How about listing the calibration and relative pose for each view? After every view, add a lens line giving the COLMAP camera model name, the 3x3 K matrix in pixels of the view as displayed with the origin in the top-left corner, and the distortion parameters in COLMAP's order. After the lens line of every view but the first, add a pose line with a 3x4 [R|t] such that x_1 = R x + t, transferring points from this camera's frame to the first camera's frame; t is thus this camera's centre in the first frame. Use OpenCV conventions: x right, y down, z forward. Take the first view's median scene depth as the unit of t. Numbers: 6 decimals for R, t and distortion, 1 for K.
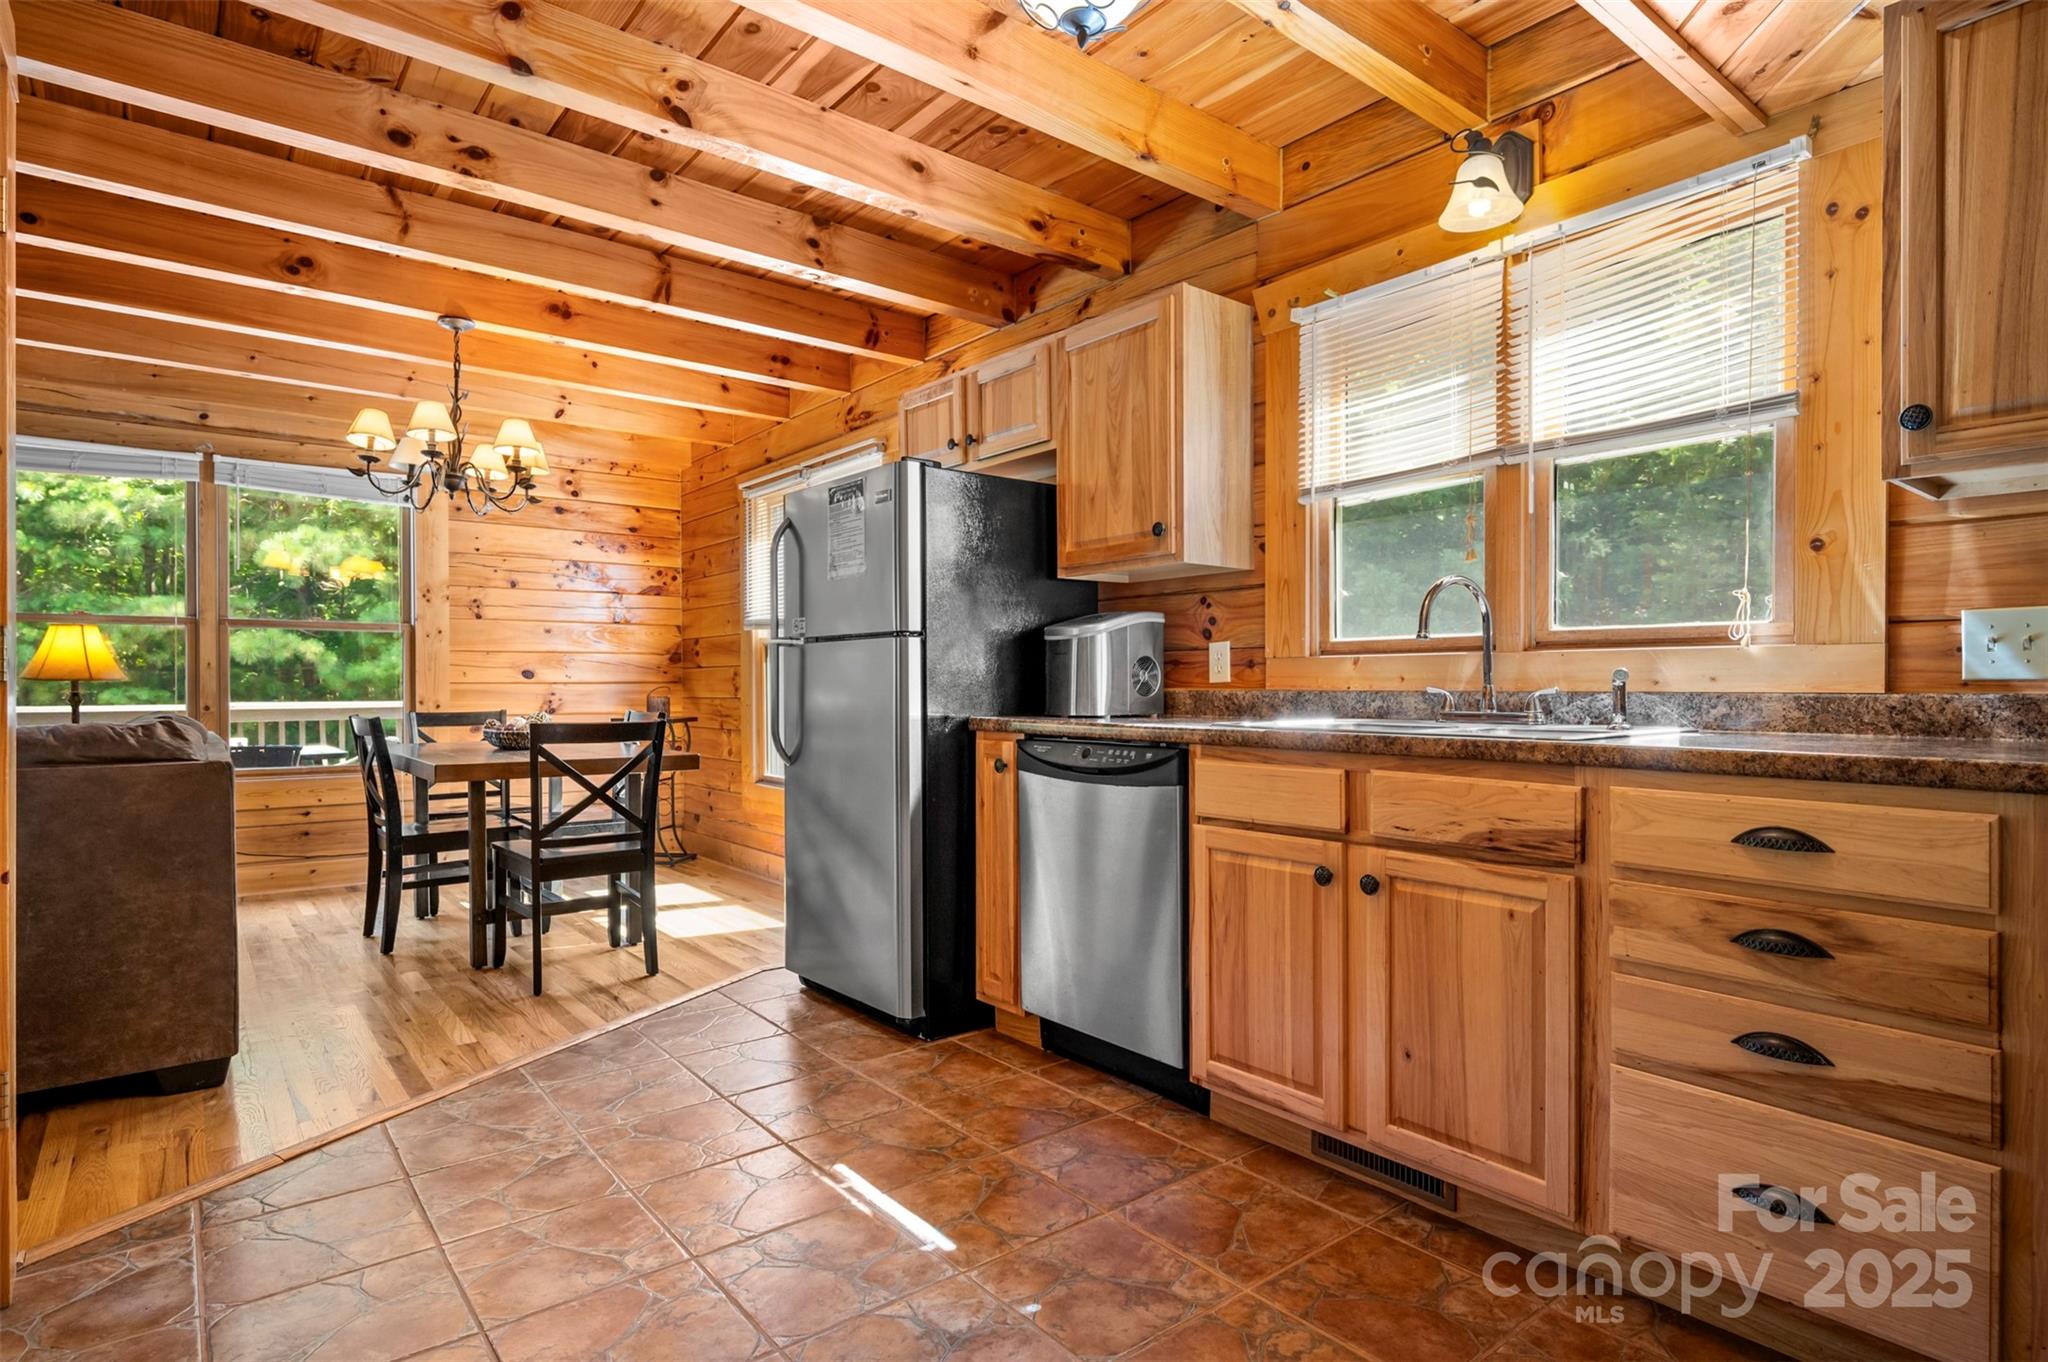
lens RADIAL K [[1068.9, 0, 1025.5], [0, 1068.9, 693.9], [0, 0, 1]] dist [-0.001122, 0.002597]
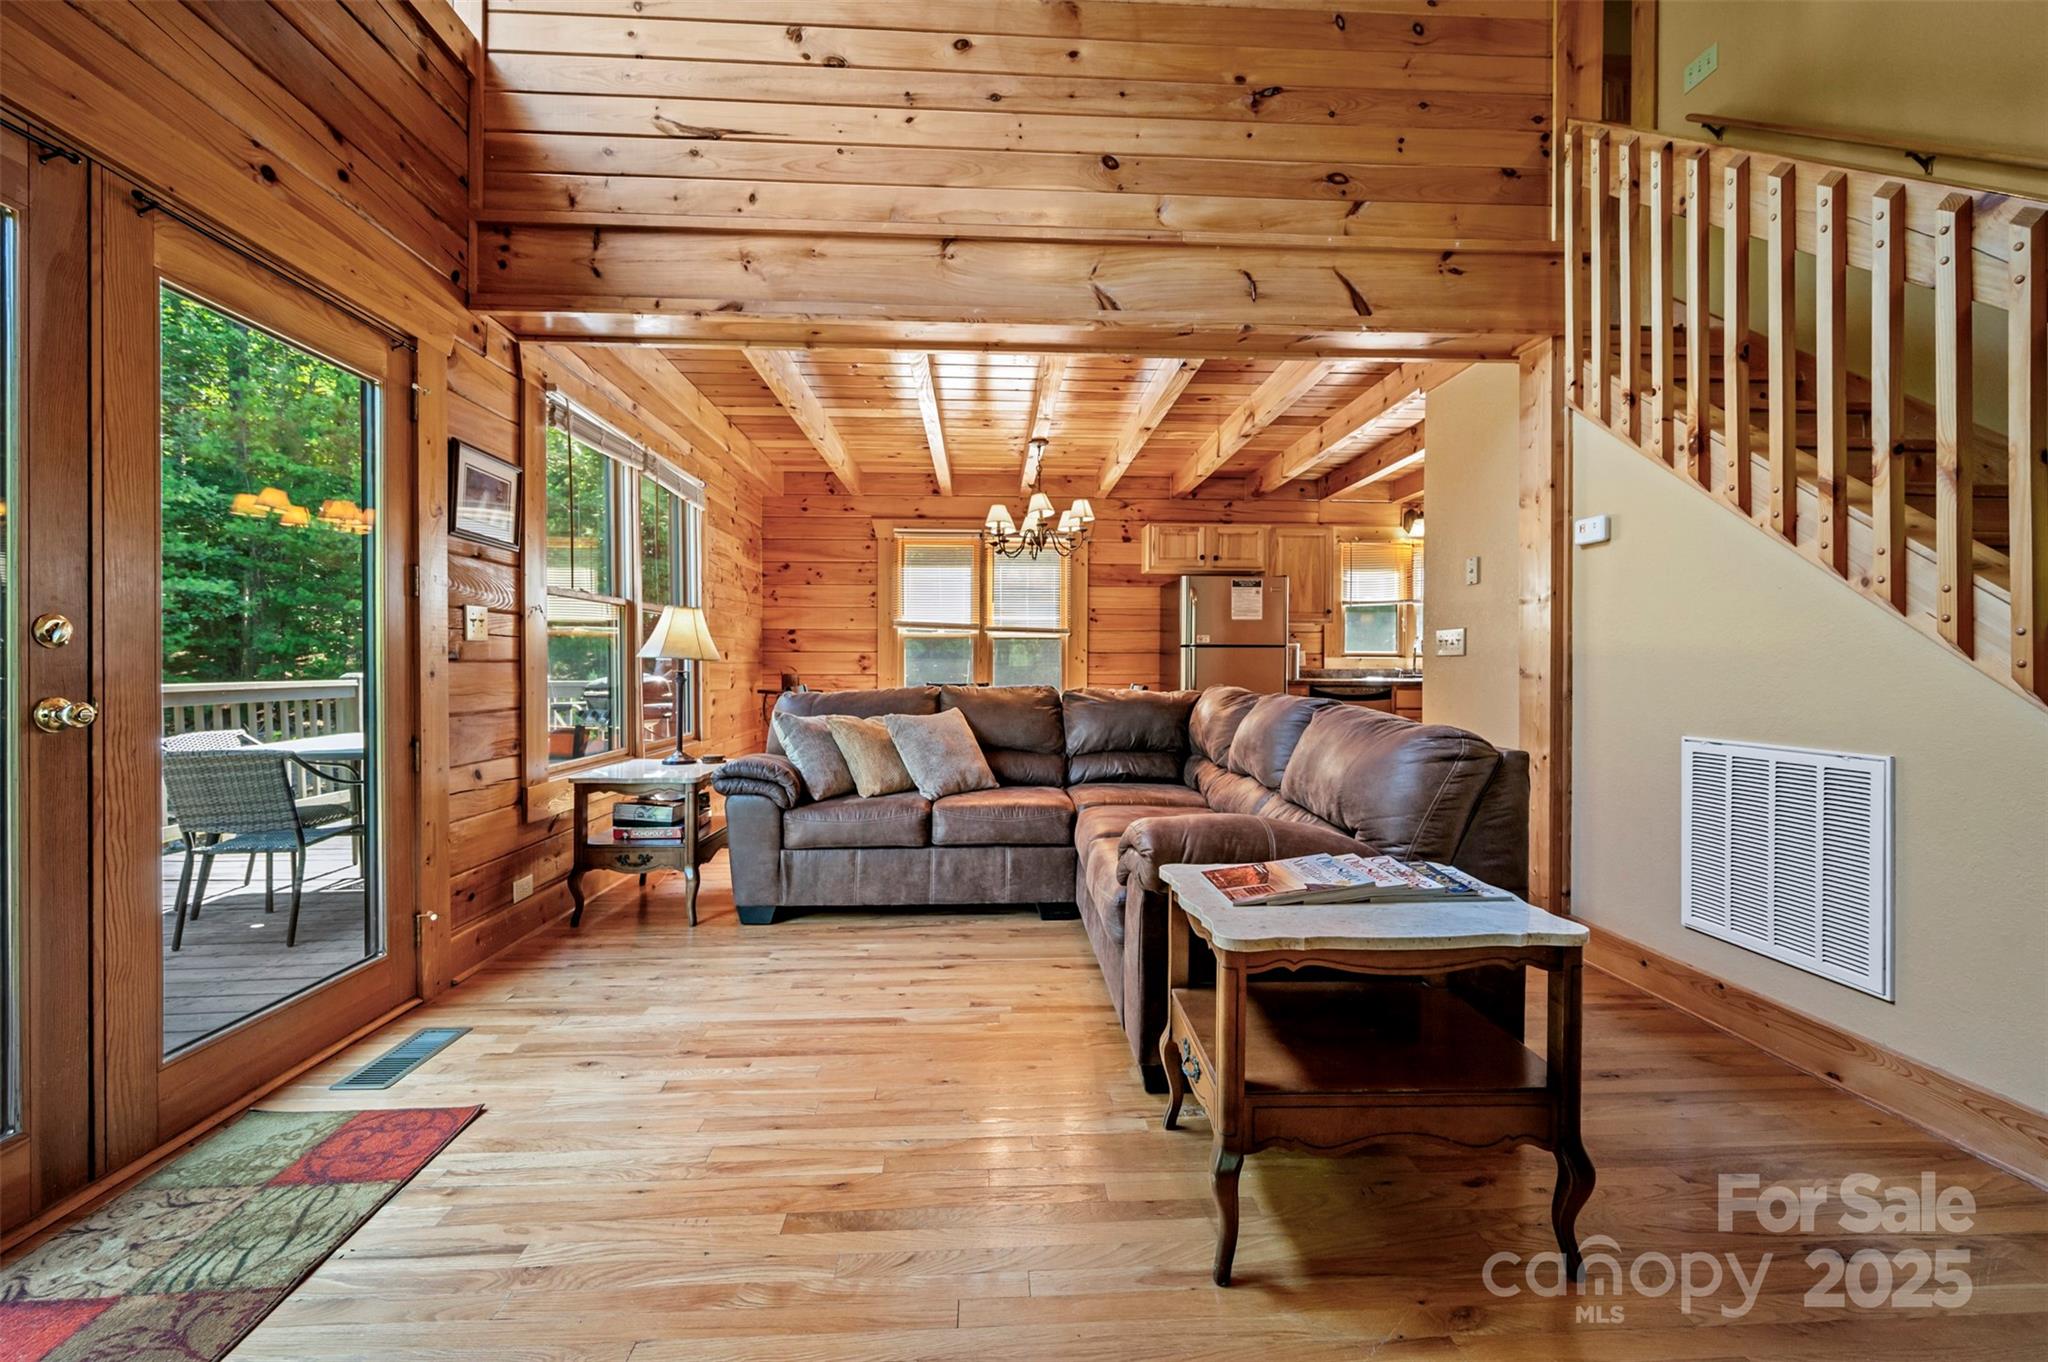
lens RADIAL K [[819.7, 0, 1014.9], [0, 819.7, 676.1], [0, 0, 1]] dist [-0.004446, 0.000680]
pose [[0.595209, -0.006580, 0.803544, -1.666515], [0.002944, 0.999978, 0.006008, 0.000782], [-0.803565, -0.001210, 0.595215, 0.311604]]
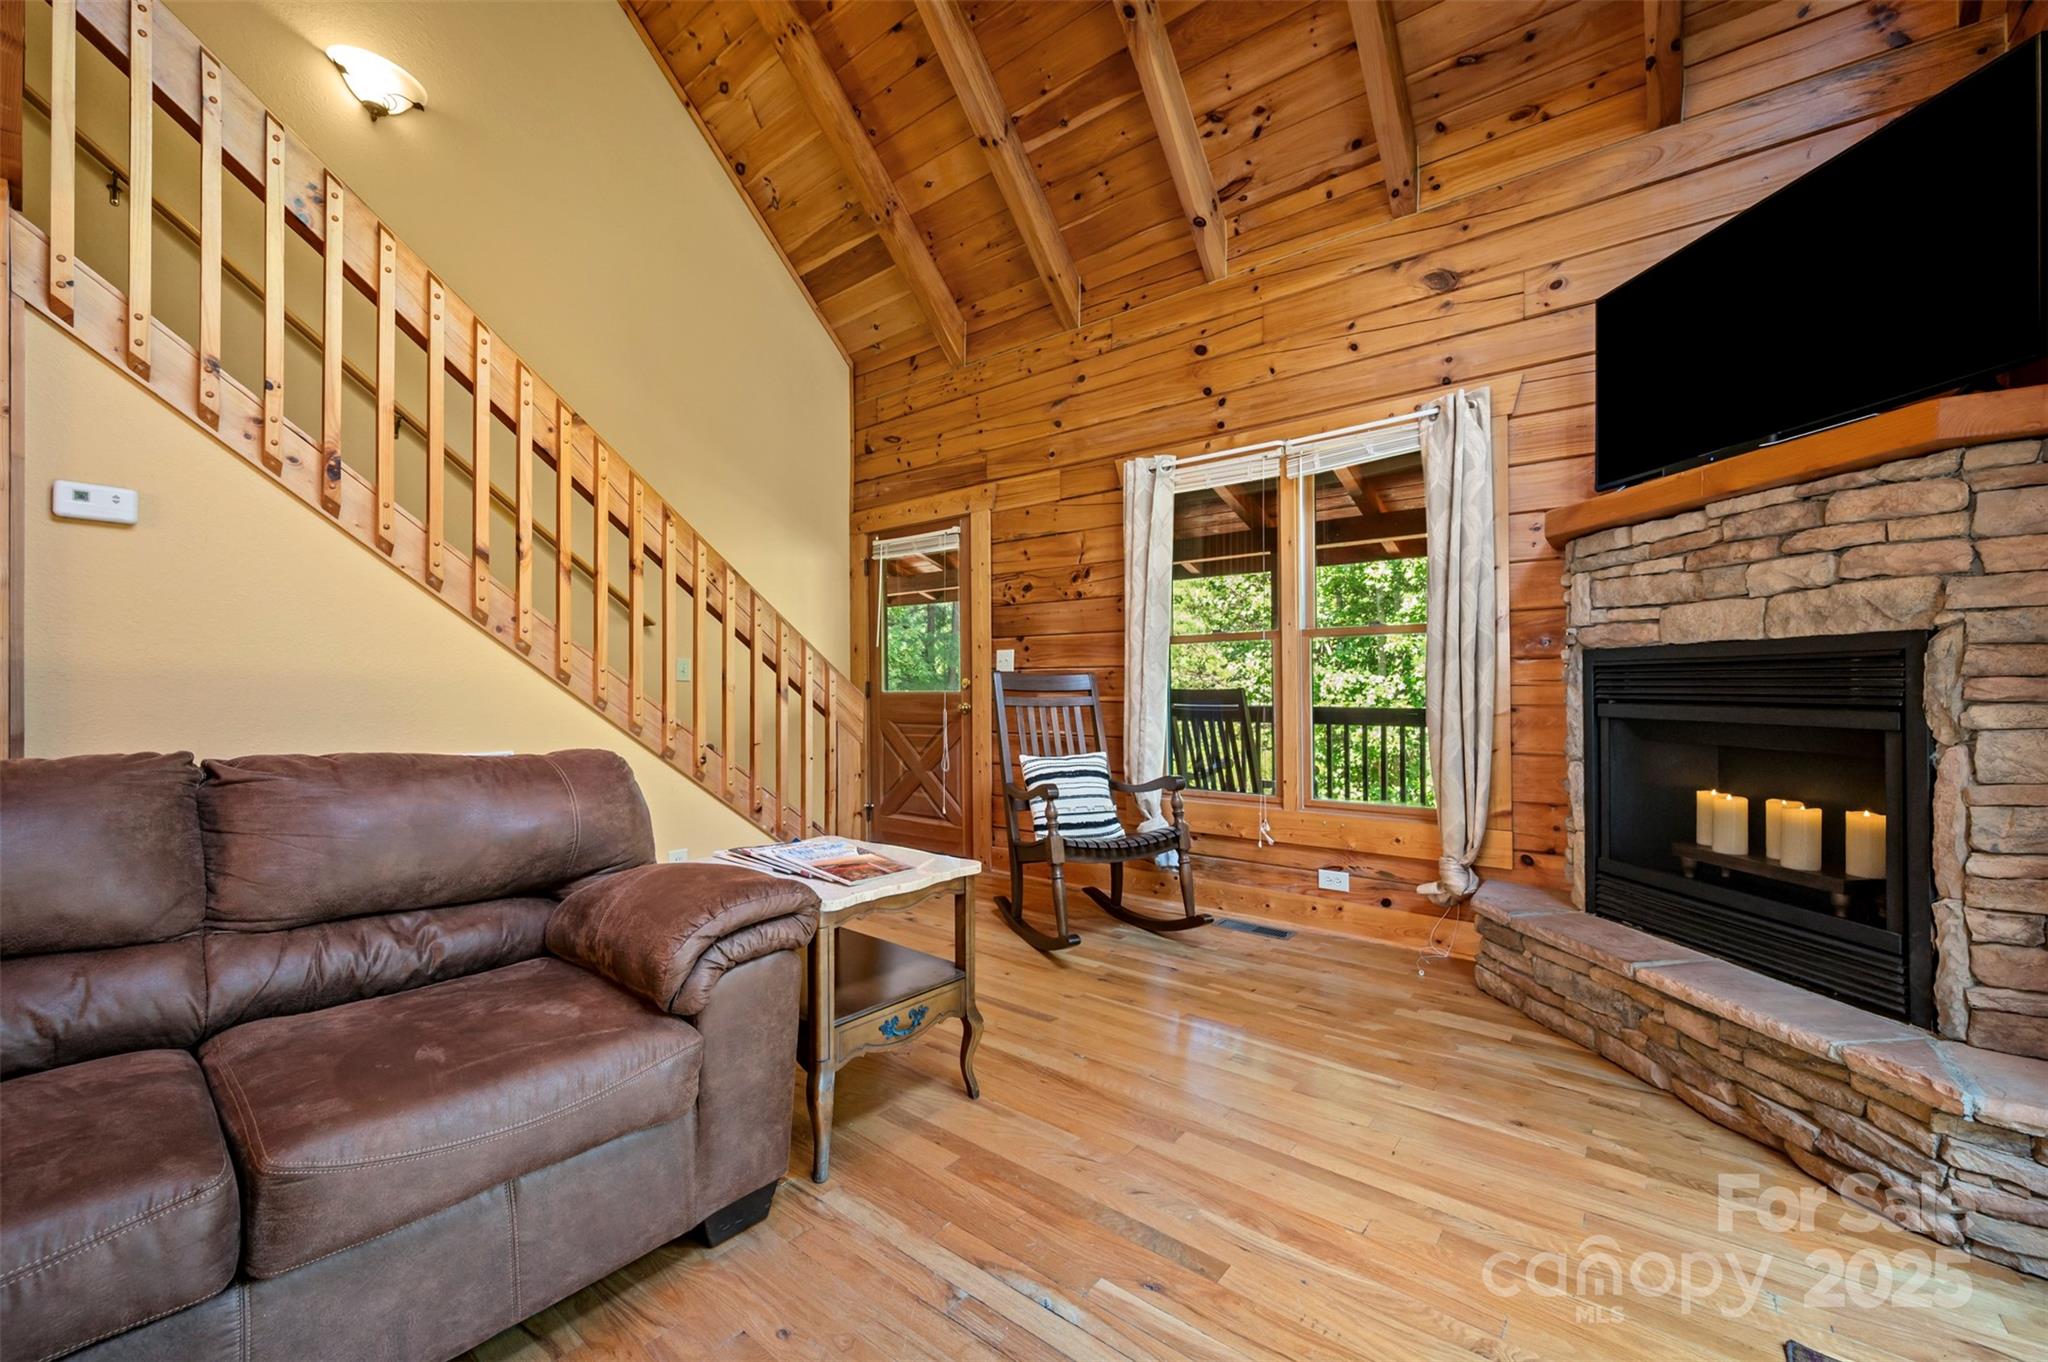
lens RADIAL K [[819.7, 0, 1023.4], [0, 819.7, 682.3], [0, 0, 1]] dist [-0.004446, 0.000680]
pose [[-0.978538, 0.000738, -0.206063, -1.232481], [0.000729, 1.000000, 0.000122, -0.004474], [0.206063, -0.000031, -0.978539, 1.015786]]
